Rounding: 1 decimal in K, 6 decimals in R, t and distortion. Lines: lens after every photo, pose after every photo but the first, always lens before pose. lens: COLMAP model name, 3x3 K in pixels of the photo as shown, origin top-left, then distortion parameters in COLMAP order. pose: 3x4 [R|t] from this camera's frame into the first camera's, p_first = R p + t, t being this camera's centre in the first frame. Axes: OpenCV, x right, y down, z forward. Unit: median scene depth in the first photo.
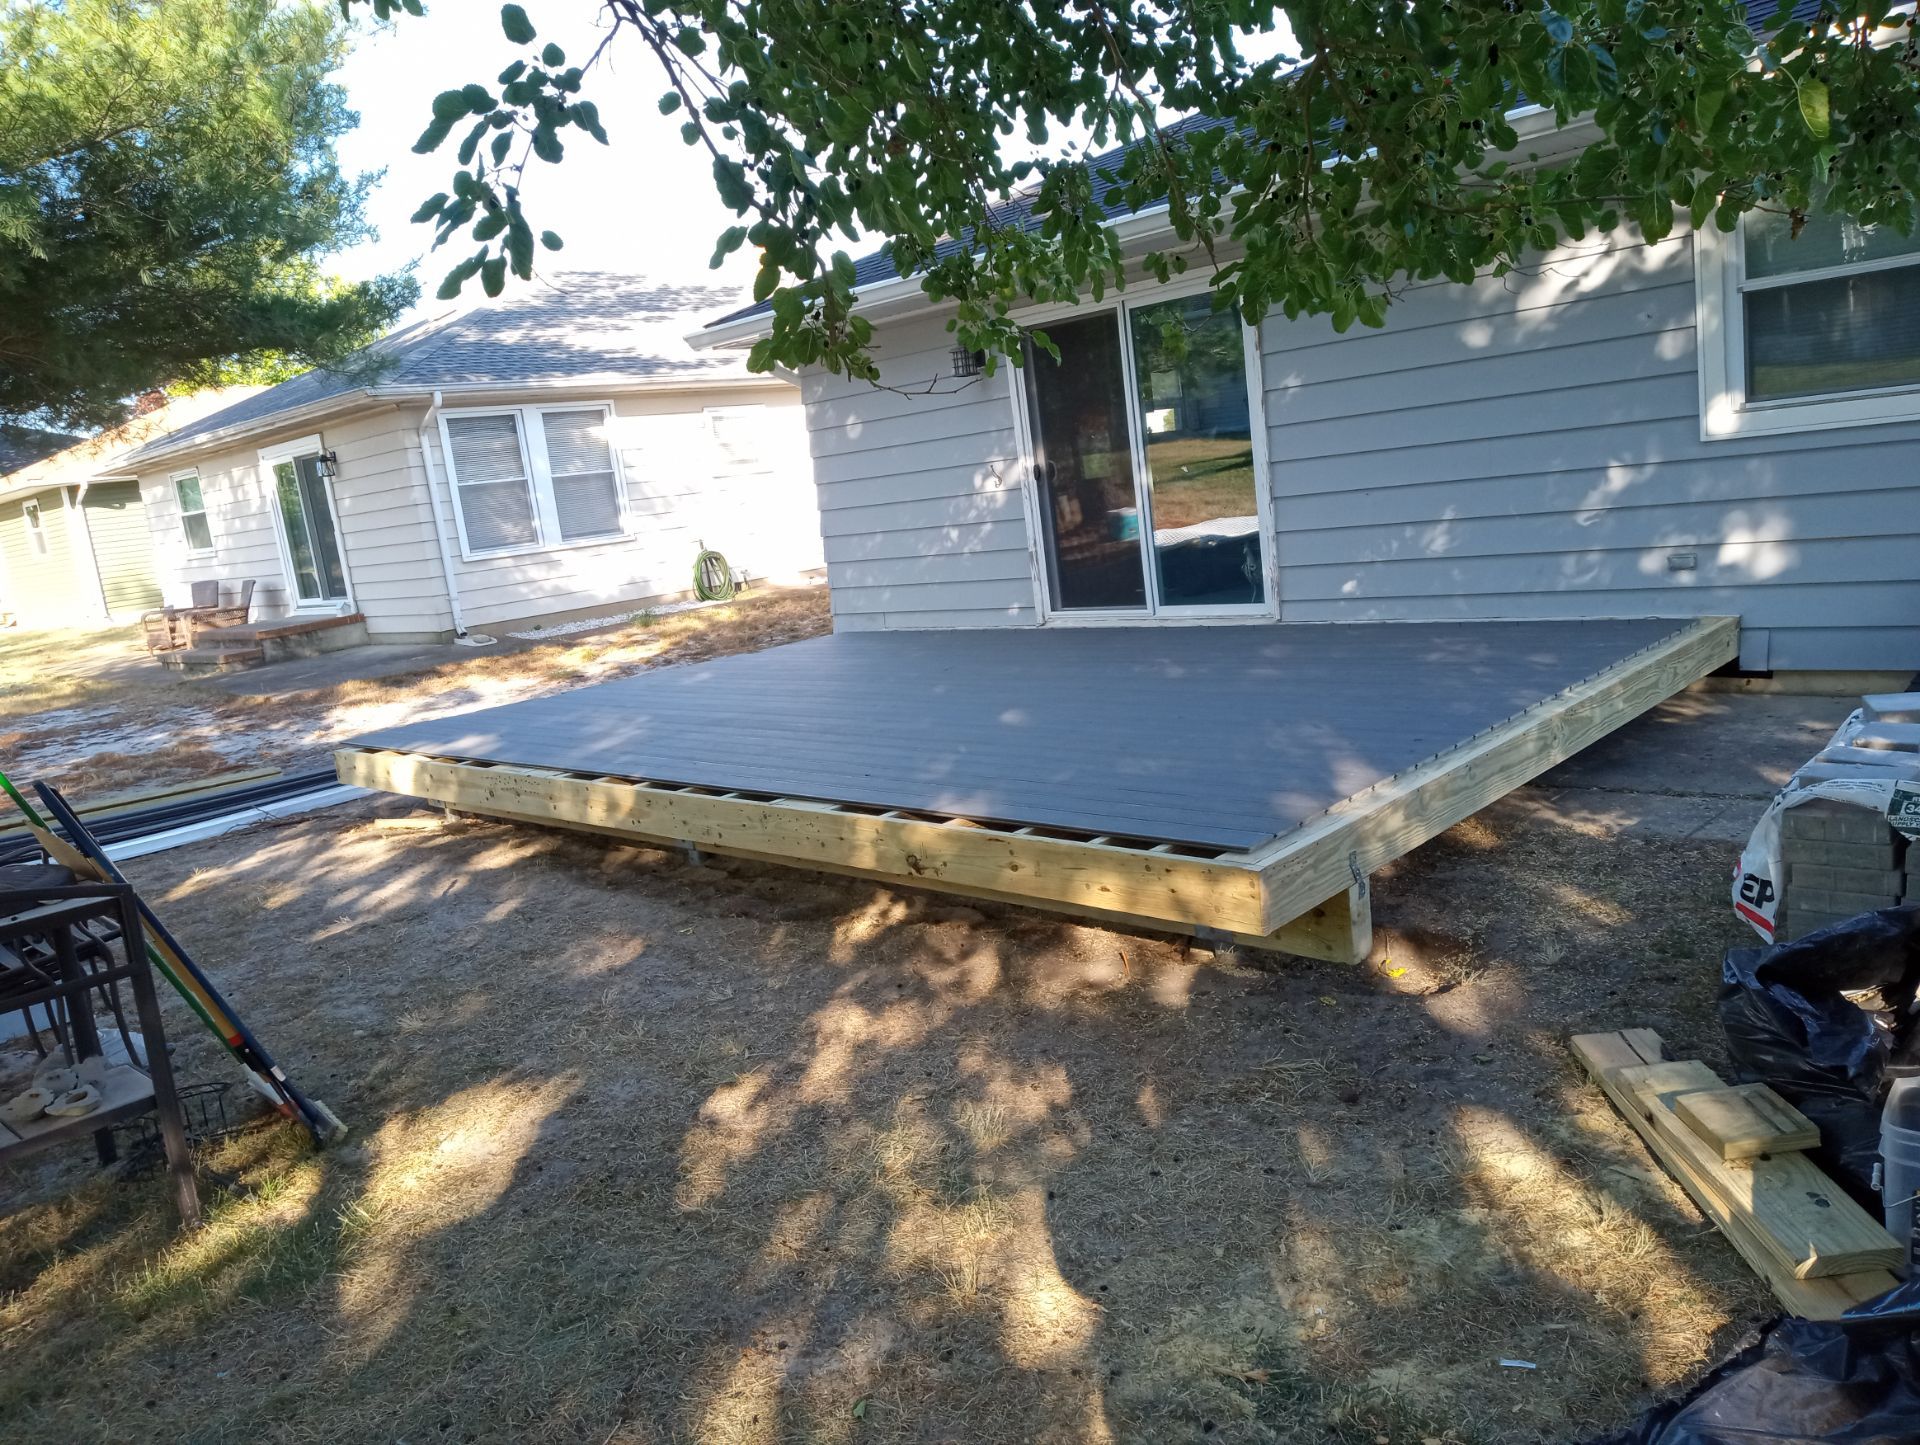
lens RADIAL K [[1418.1, 0, 954.8], [0, 1418.1, 725.2], [0, 0, 1]] dist [0.032113, -0.043631]
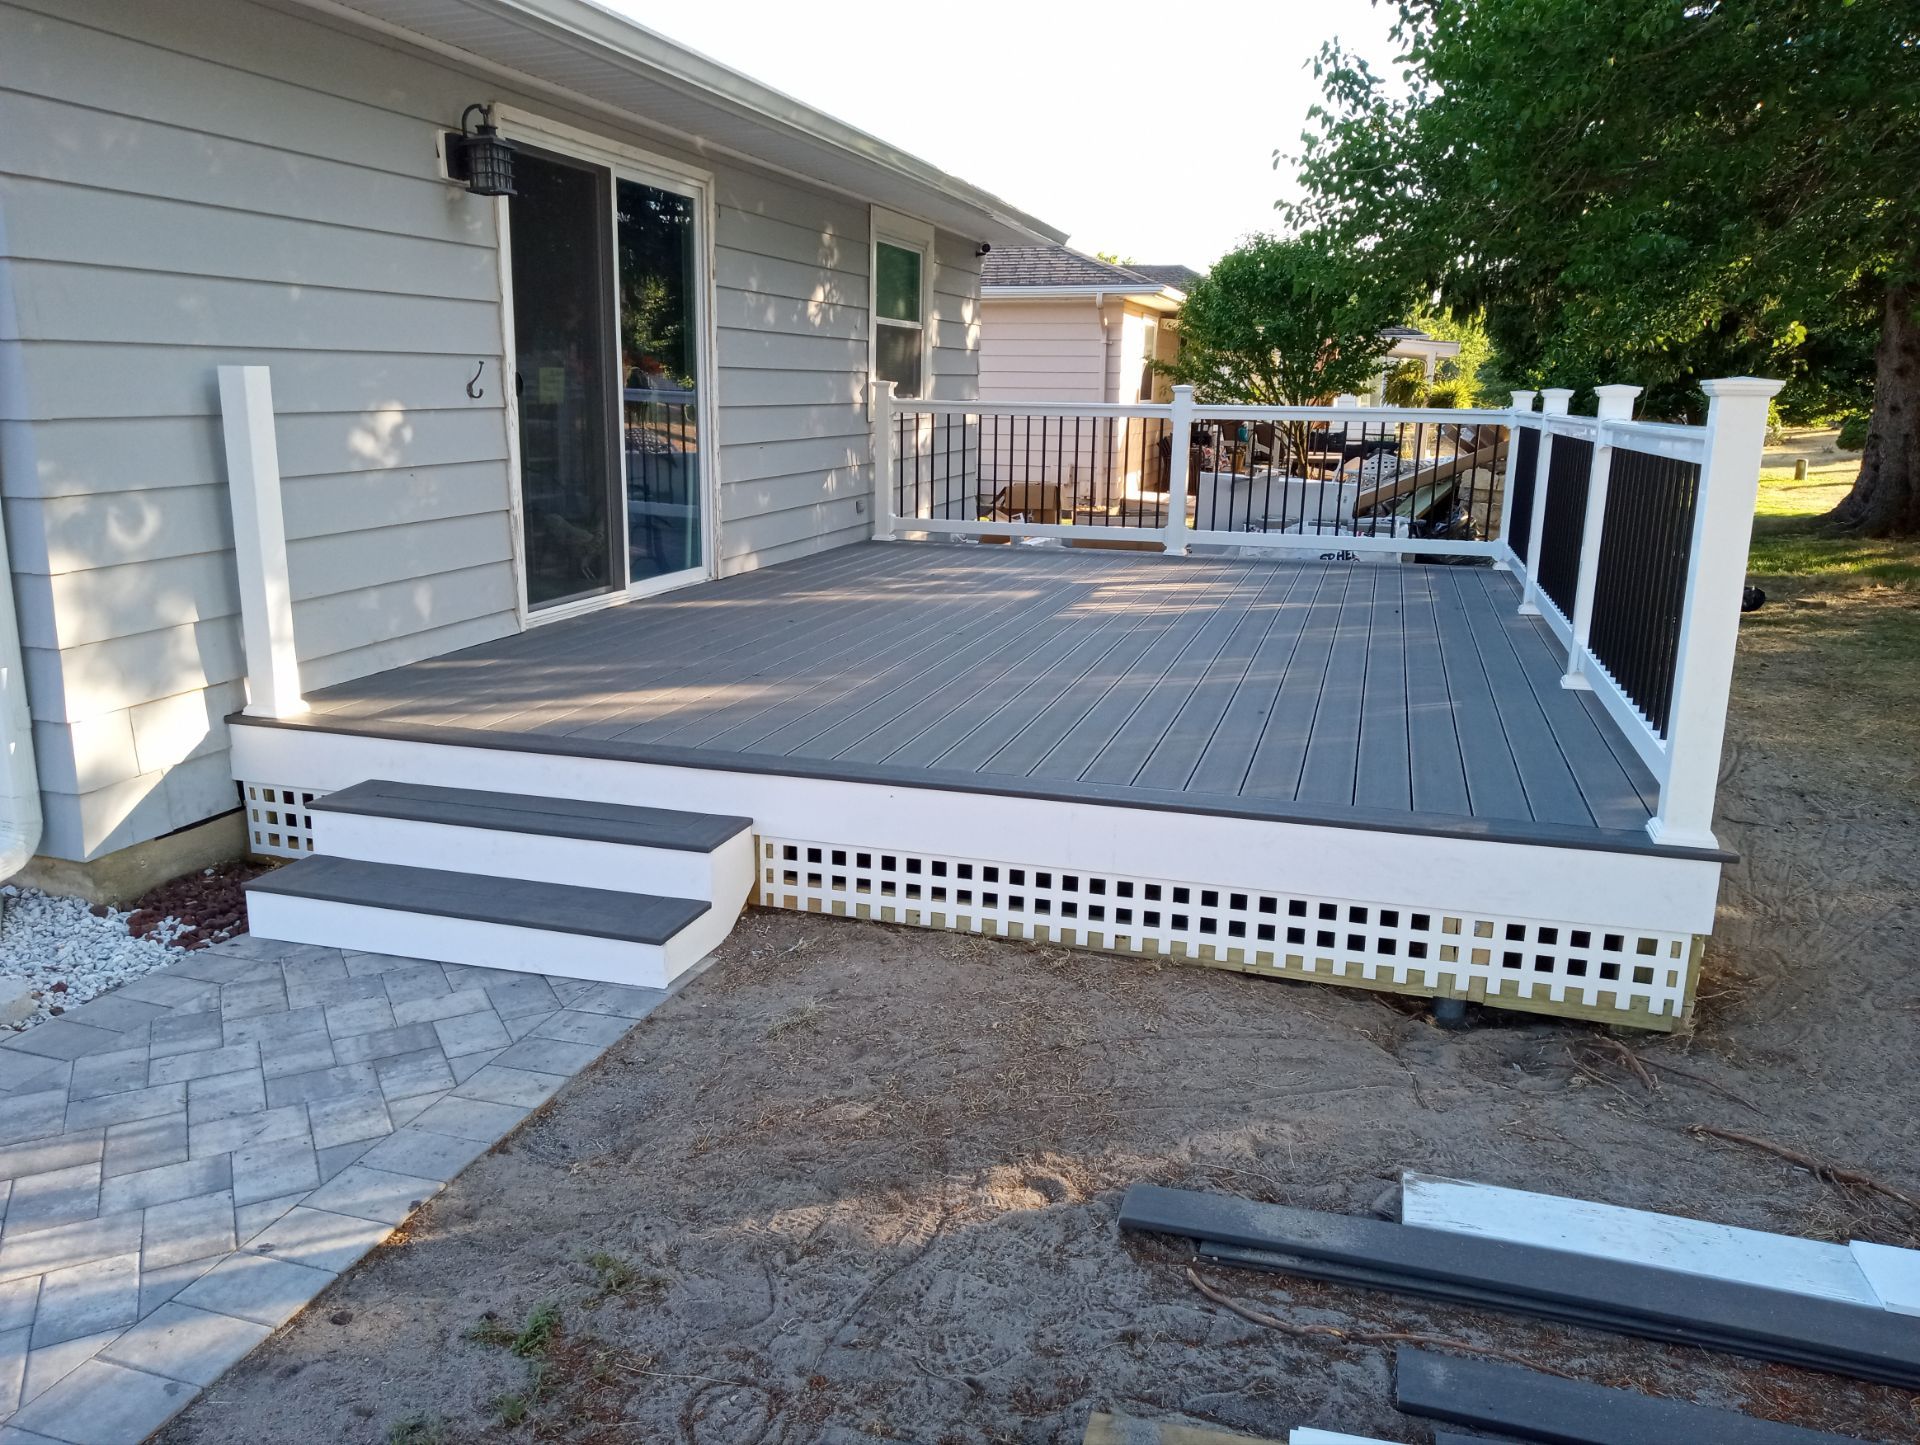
lens RADIAL K [[1418.1, 0, 955.7], [0, 1418.1, 722.2], [0, 0, 1]] dist [0.032113, -0.043631]
pose [[-0.452027, -0.091489, 0.887300, -0.578593], [0.198411, 0.959494, 0.200011, -0.123297], [-0.869658, 0.266461, -0.415564, 1.121492]]
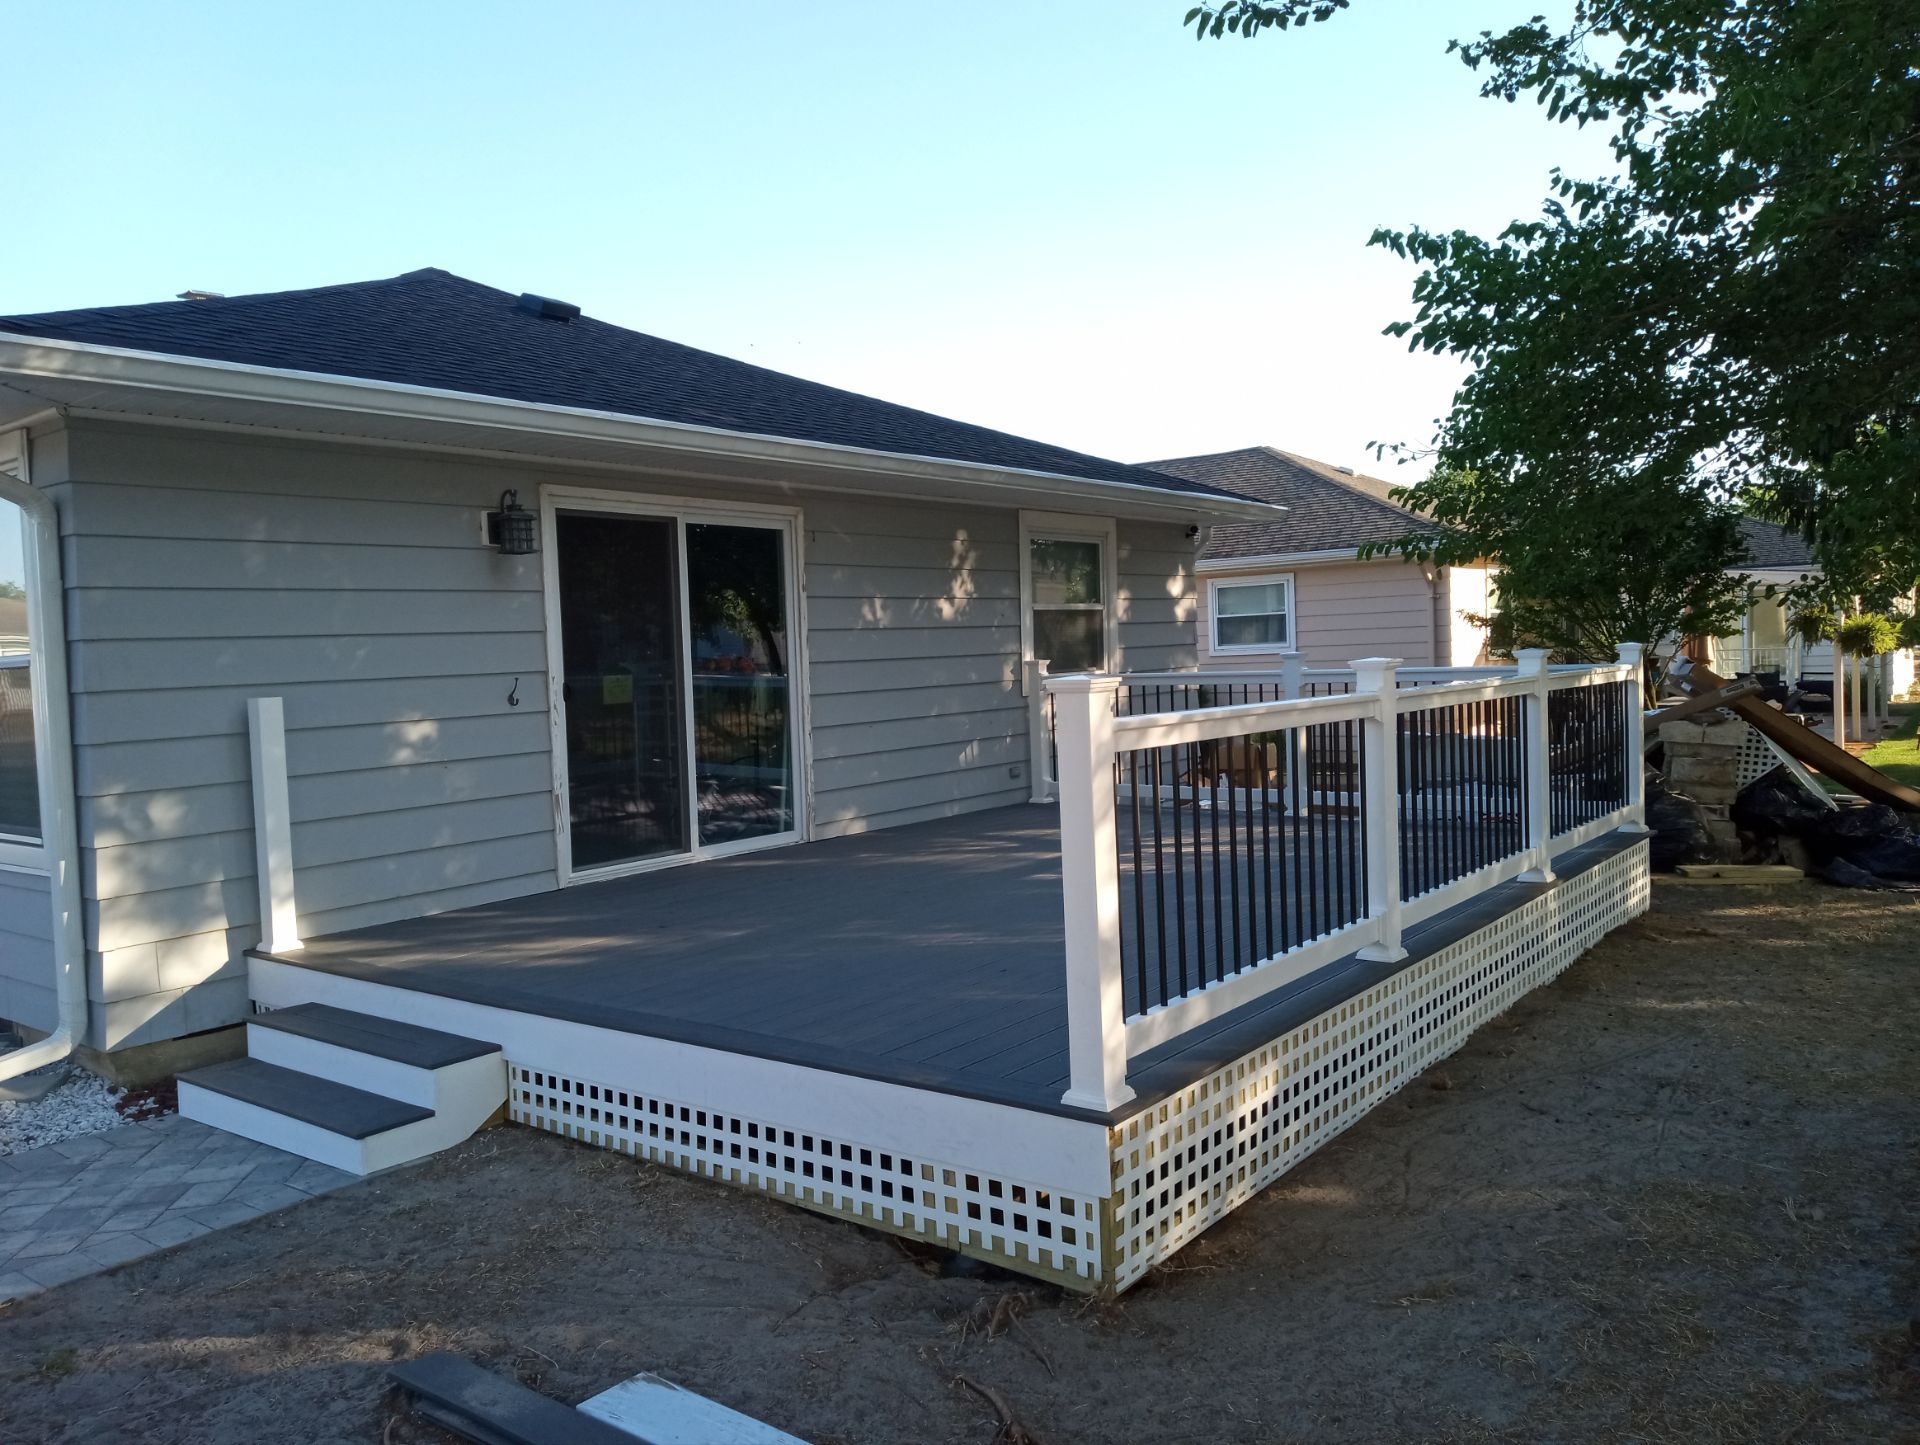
lens RADIAL K [[1418.1, 0, 970.2], [0, 1418.1, 722.3], [0, 0, 1]] dist [0.032113, -0.043631]
pose [[-0.108977, 0.073916, 0.991292, -0.724519], [0.224144, 0.973376, -0.047939, -0.075518], [-0.968444, 0.216968, -0.122644, 0.879651]]
